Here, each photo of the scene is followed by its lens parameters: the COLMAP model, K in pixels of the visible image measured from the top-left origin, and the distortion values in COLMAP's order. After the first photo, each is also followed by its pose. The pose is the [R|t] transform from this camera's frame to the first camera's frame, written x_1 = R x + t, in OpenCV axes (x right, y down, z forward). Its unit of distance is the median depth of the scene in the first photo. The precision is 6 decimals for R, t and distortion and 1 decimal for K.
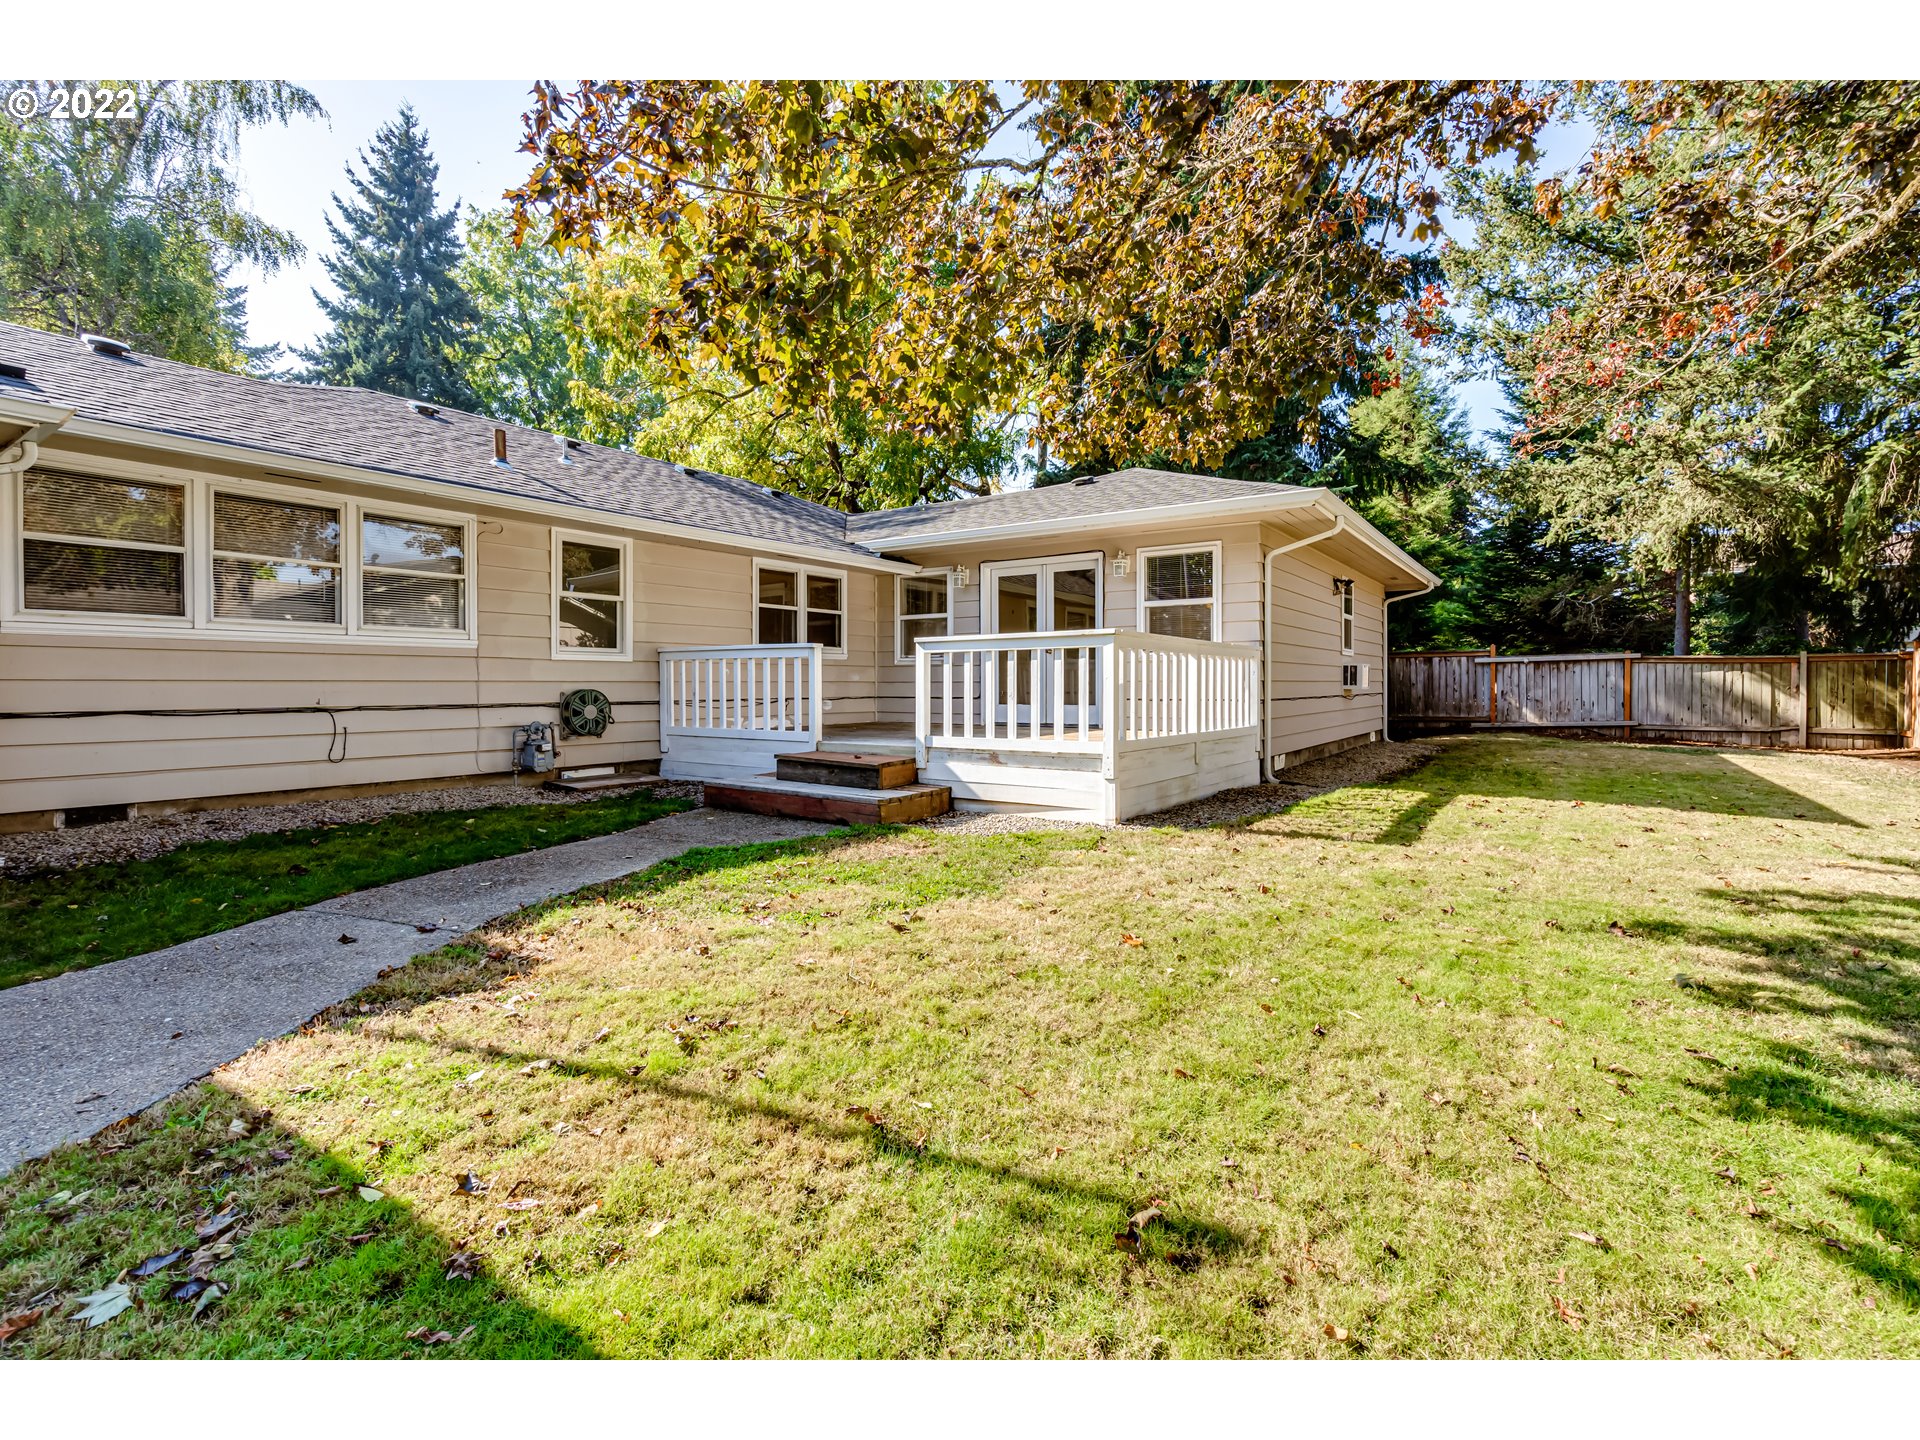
lens RADIAL K [[879.7, 0, 963.3], [0, 879.7, 705.6], [0, 0, 1]] dist [-0.001058, 0.000075]
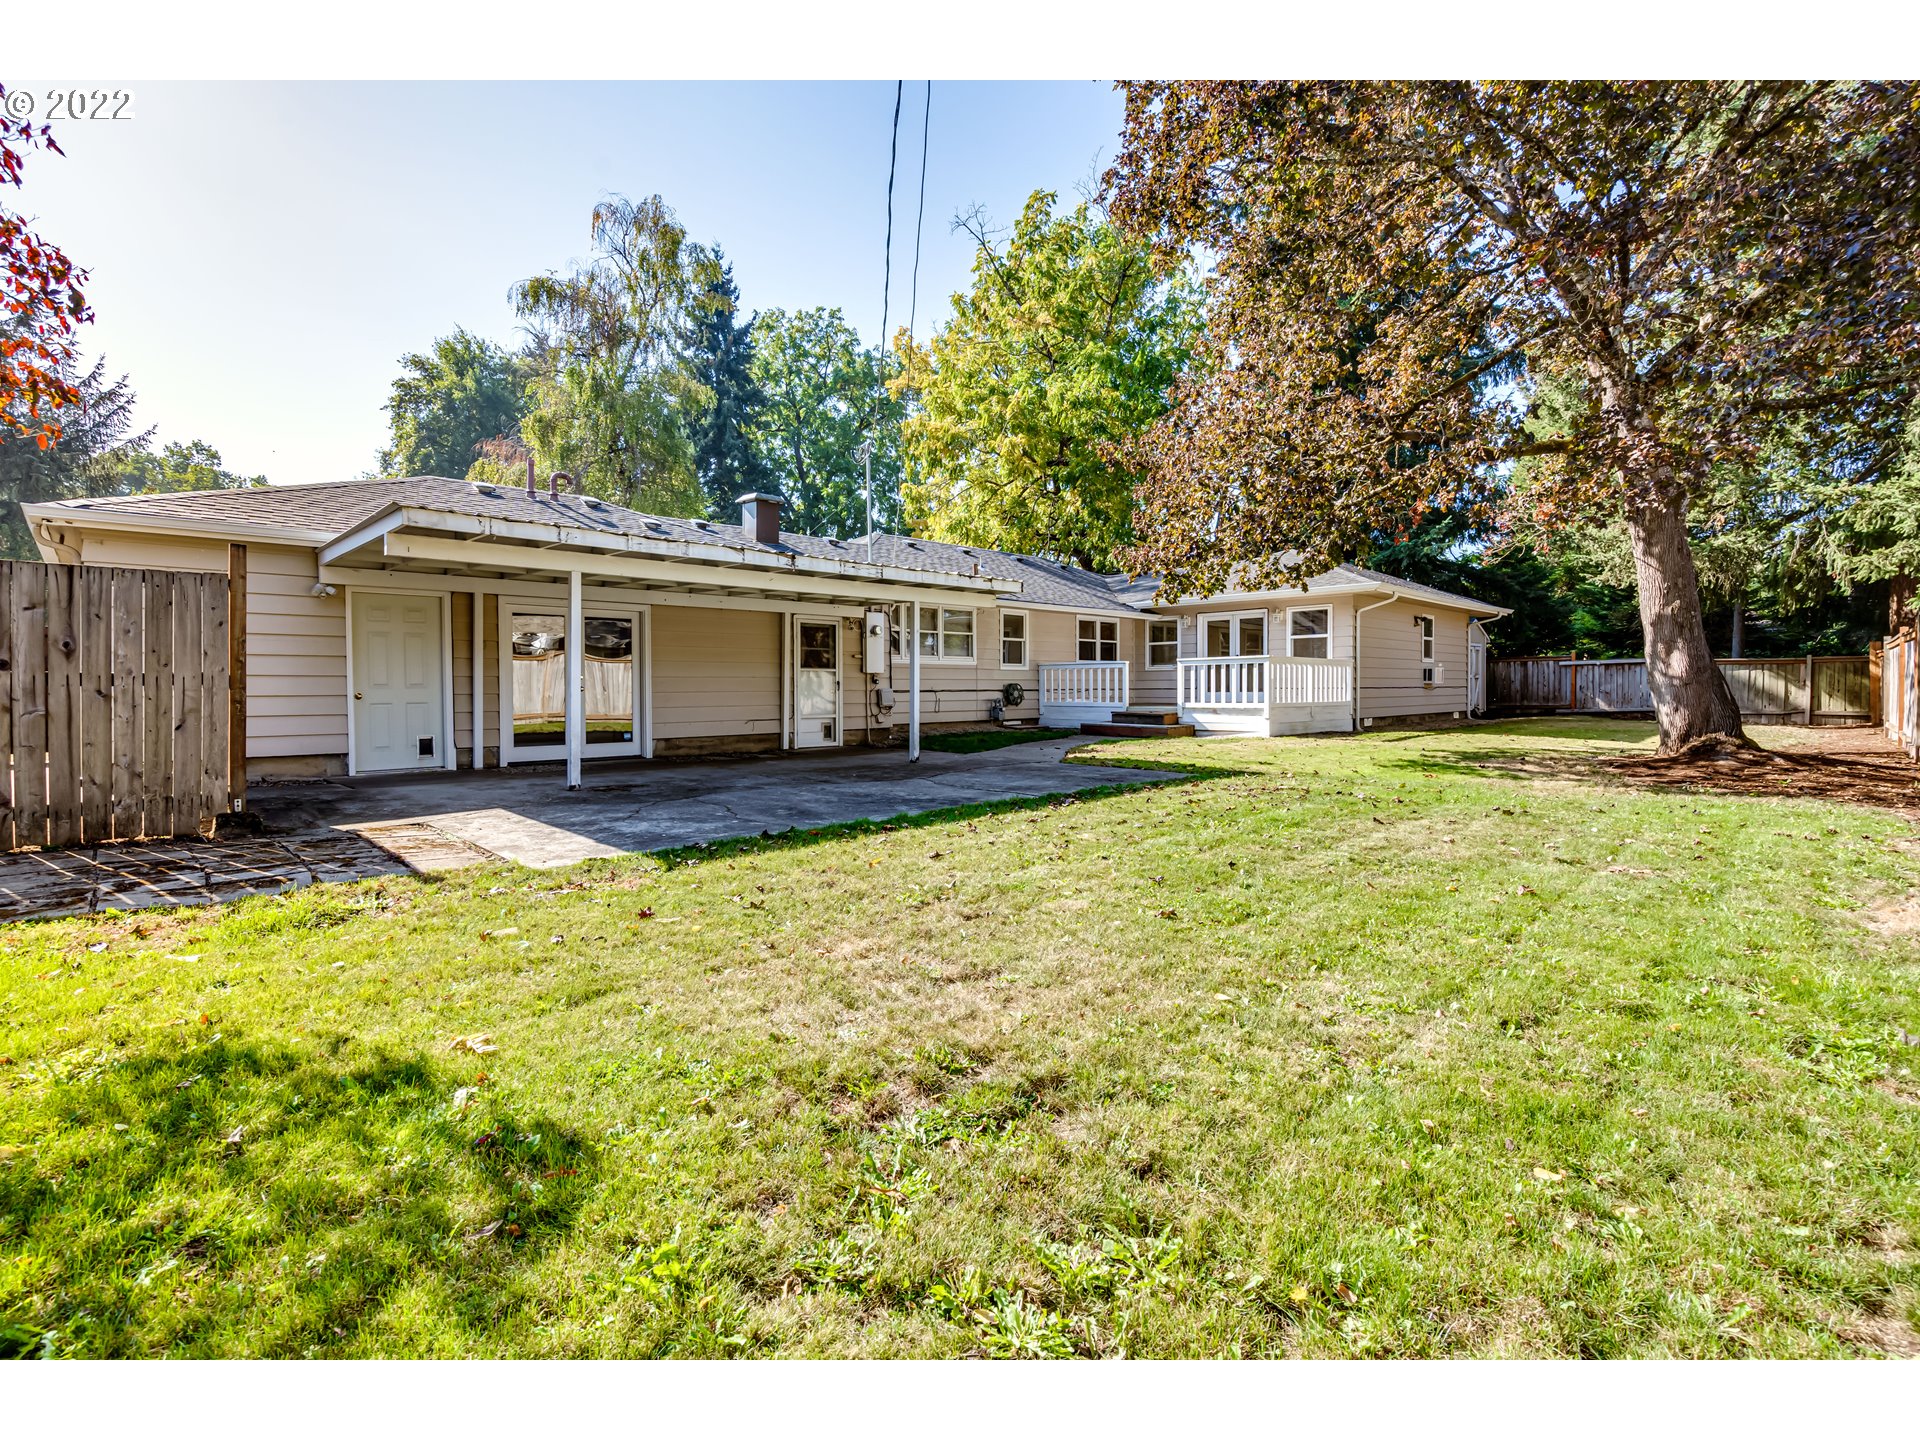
lens RADIAL K [[879.7, 0, 954.0], [0, 879.7, 714.5], [0, 0, 1]] dist [-0.001058, 0.000075]
pose [[0.980439, 0.002262, -0.196811, -0.120578], [-0.001101, 0.999981, 0.006006, 0.036150], [0.196821, -0.005671, 0.980423, -0.923294]]
